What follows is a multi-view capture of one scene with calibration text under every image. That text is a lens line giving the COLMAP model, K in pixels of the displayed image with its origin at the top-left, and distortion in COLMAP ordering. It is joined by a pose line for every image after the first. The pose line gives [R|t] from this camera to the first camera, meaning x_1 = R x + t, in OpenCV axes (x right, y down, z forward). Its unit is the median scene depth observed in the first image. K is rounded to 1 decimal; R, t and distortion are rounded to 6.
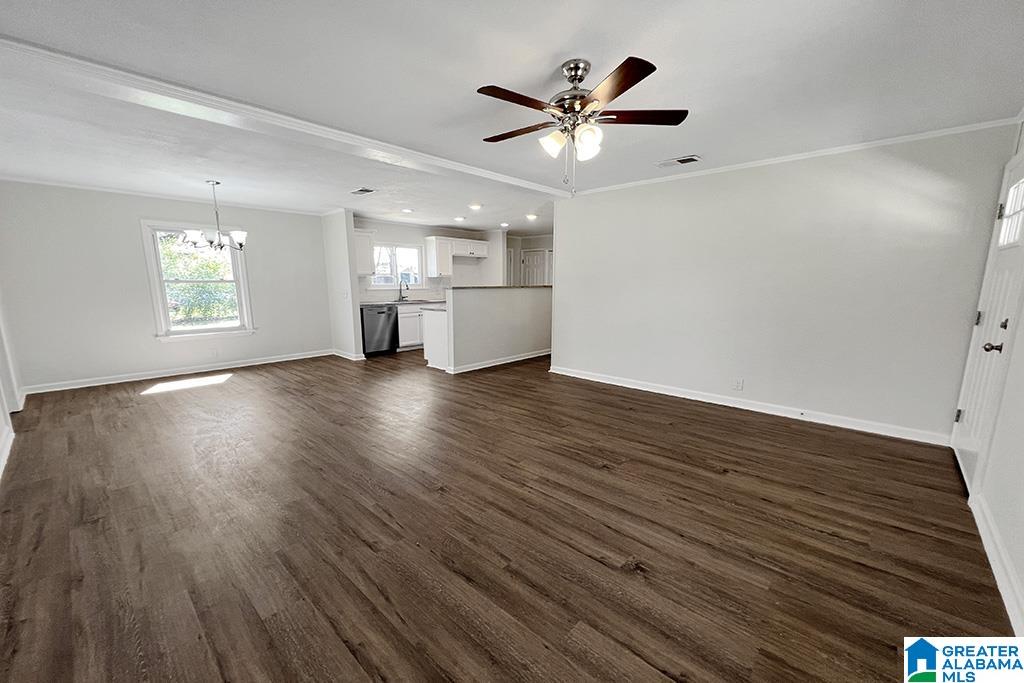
lens RADIAL K [[404.0, 0, 514.2], [0, 404.0, 352.6], [0, 0, 1]] dist [-0.000718, -0.000114]
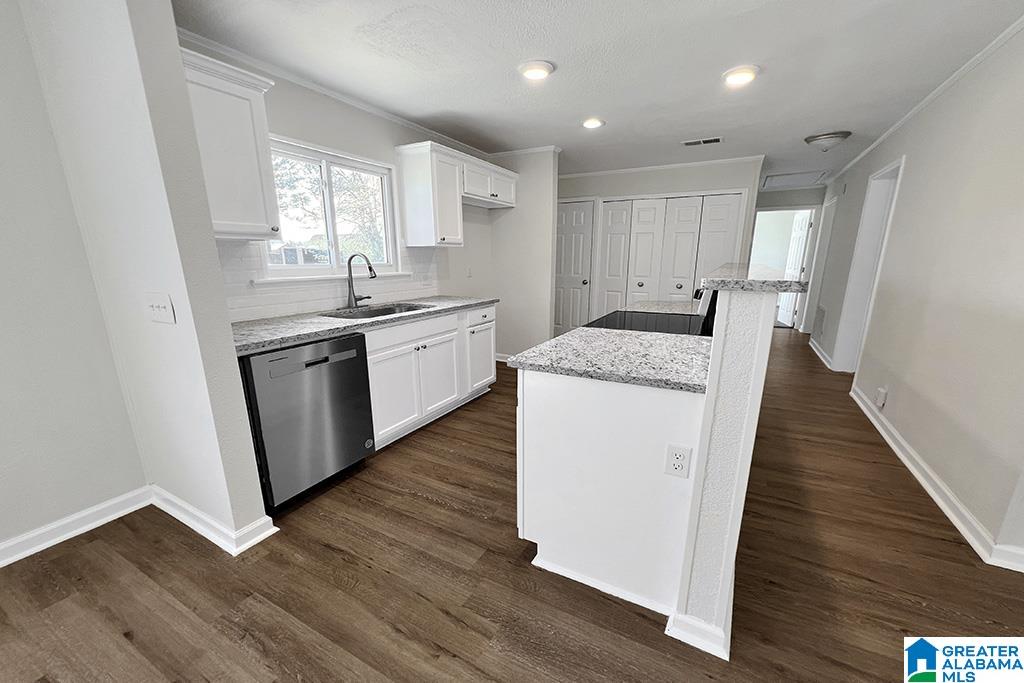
lens RADIAL K [[404.0, 0, 514.2], [0, 404.0, 352.6], [0, 0, 1]] dist [-0.000718, -0.000114]
pose [[0.969312, -0.064739, 0.237158, -0.430248], [0.051214, 0.996714, 0.062760, -0.194845], [-0.240442, -0.048688, 0.969442, 1.123064]]
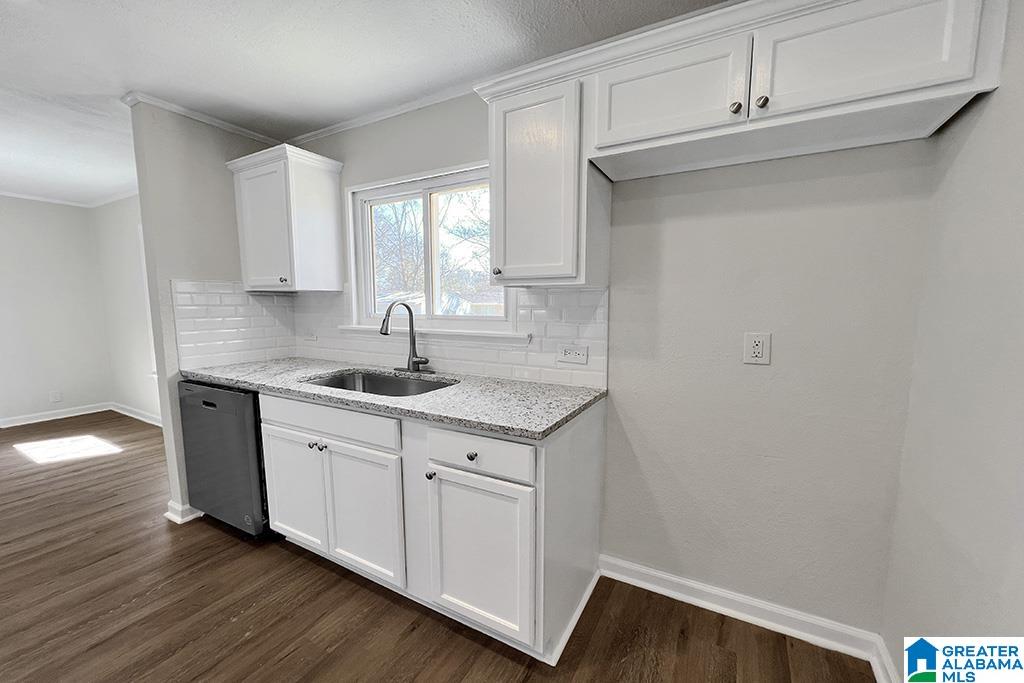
lens RADIAL K [[404.0, 0, 514.2], [0, 404.0, 352.6], [0, 0, 1]] dist [-0.000718, -0.000114]
pose [[0.239152, 0.115666, -0.964068, 0.042331], [-0.175634, 0.981655, 0.074208, -0.338268], [0.954966, 0.151576, 0.255079, 1.907219]]
